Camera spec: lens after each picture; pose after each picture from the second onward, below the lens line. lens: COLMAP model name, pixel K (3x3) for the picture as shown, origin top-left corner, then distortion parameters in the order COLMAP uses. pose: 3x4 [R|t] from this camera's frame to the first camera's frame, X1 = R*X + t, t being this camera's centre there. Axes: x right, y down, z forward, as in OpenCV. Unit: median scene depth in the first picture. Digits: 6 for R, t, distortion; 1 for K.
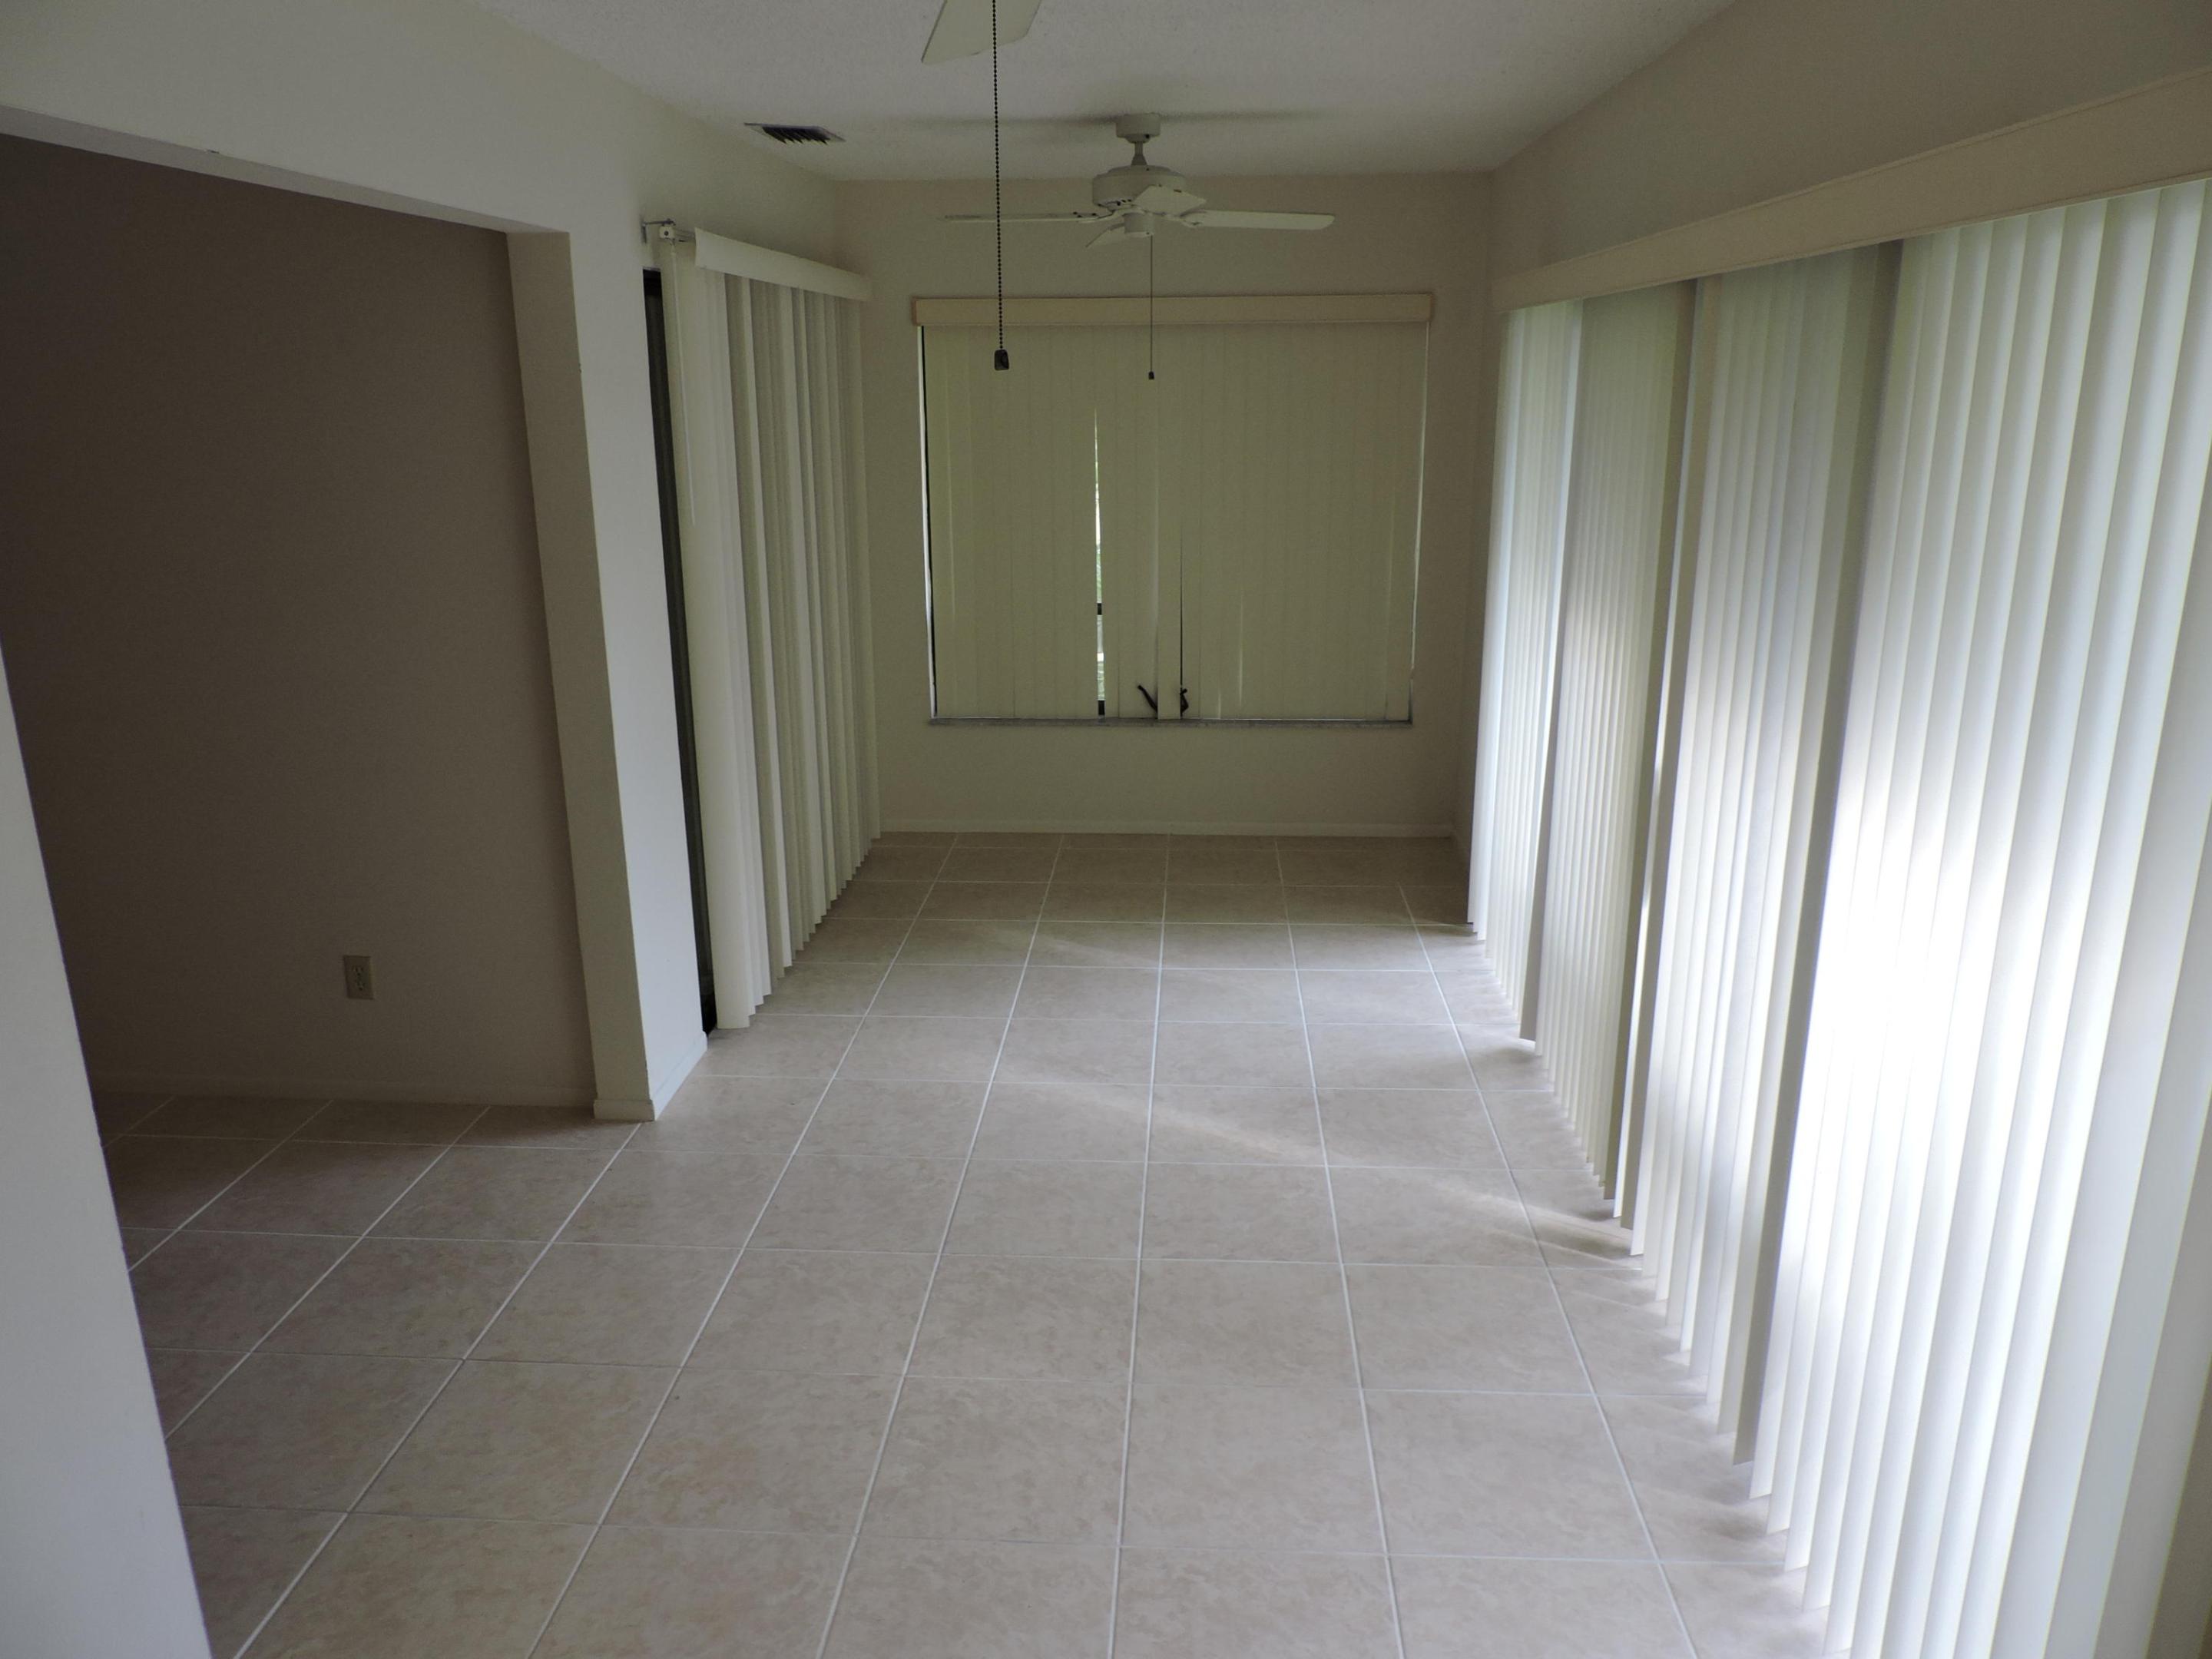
lens RADIAL K [[1583.1, 0, 1103.4], [0, 1583.1, 826.0], [0, 0, 1]] dist [-0.002452, 0.004572]
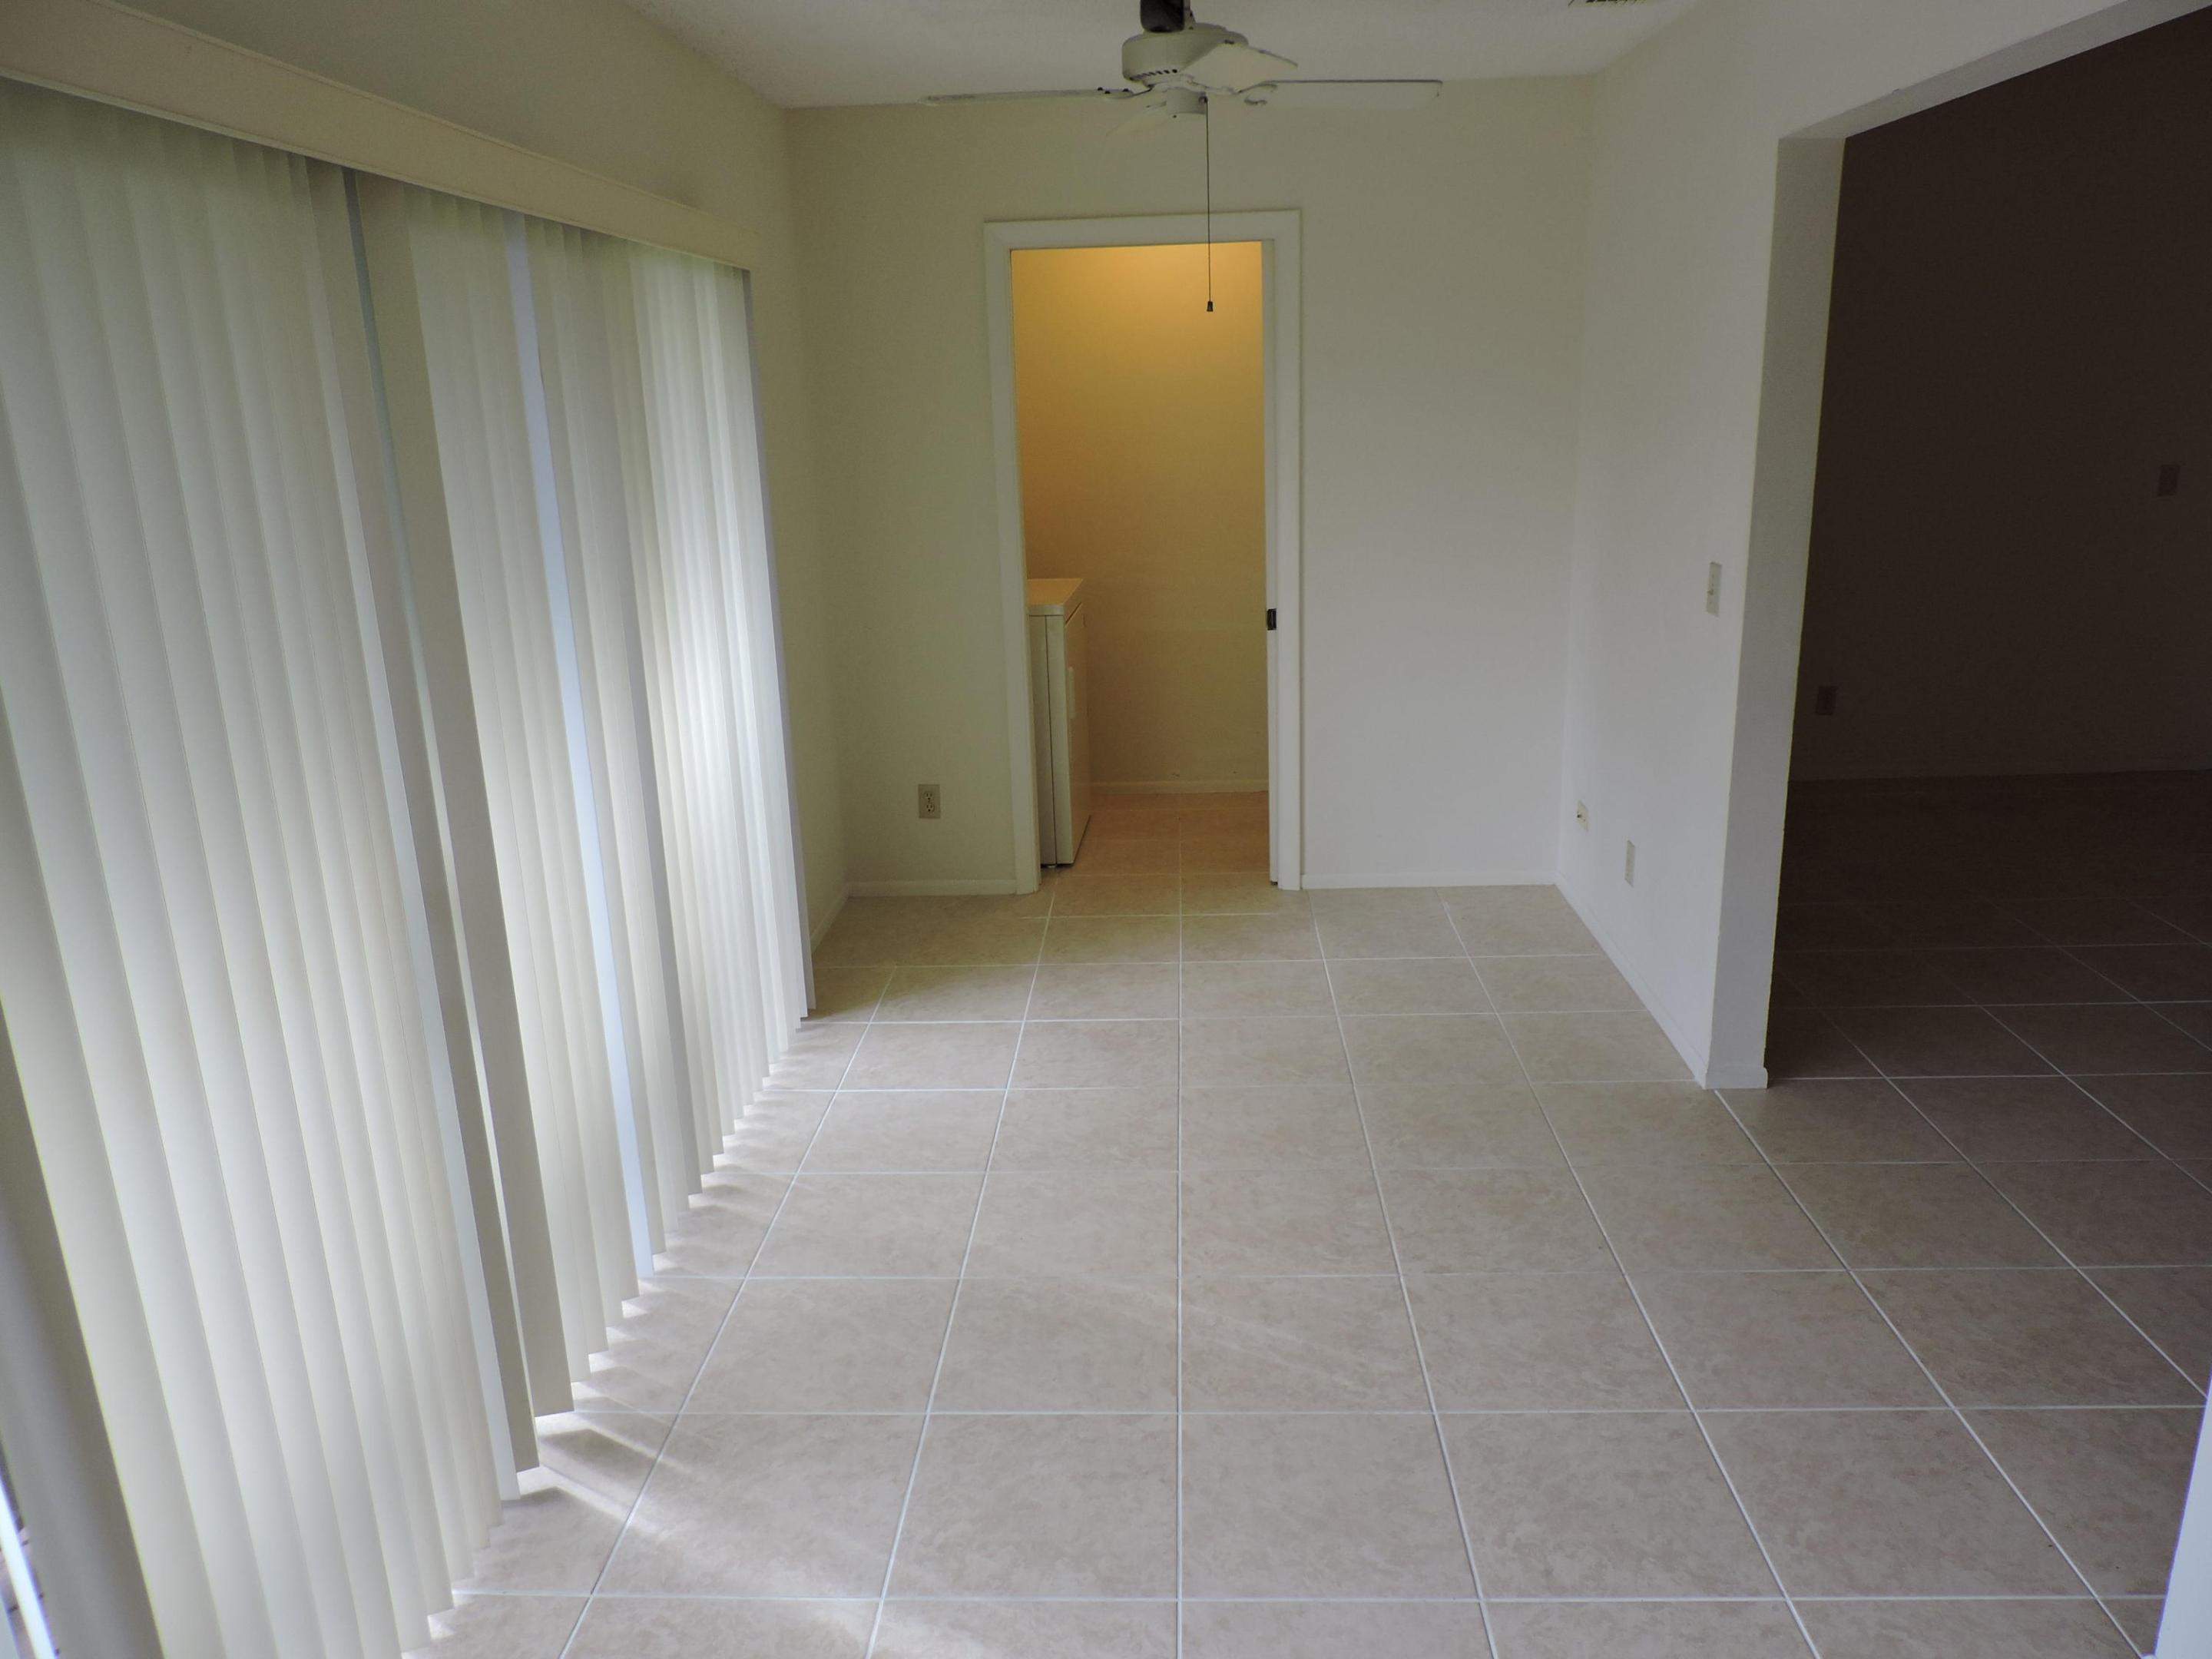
lens RADIAL K [[1583.1, 0, 1114.7], [0, 1583.1, 837.4], [0, 0, 1]] dist [-0.002452, 0.004572]
pose [[-0.999120, 0.040490, -0.010953, 0.054529], [0.028715, 0.850600, 0.525029, -0.405100], [0.030575, 0.524253, -0.851014, 1.586356]]
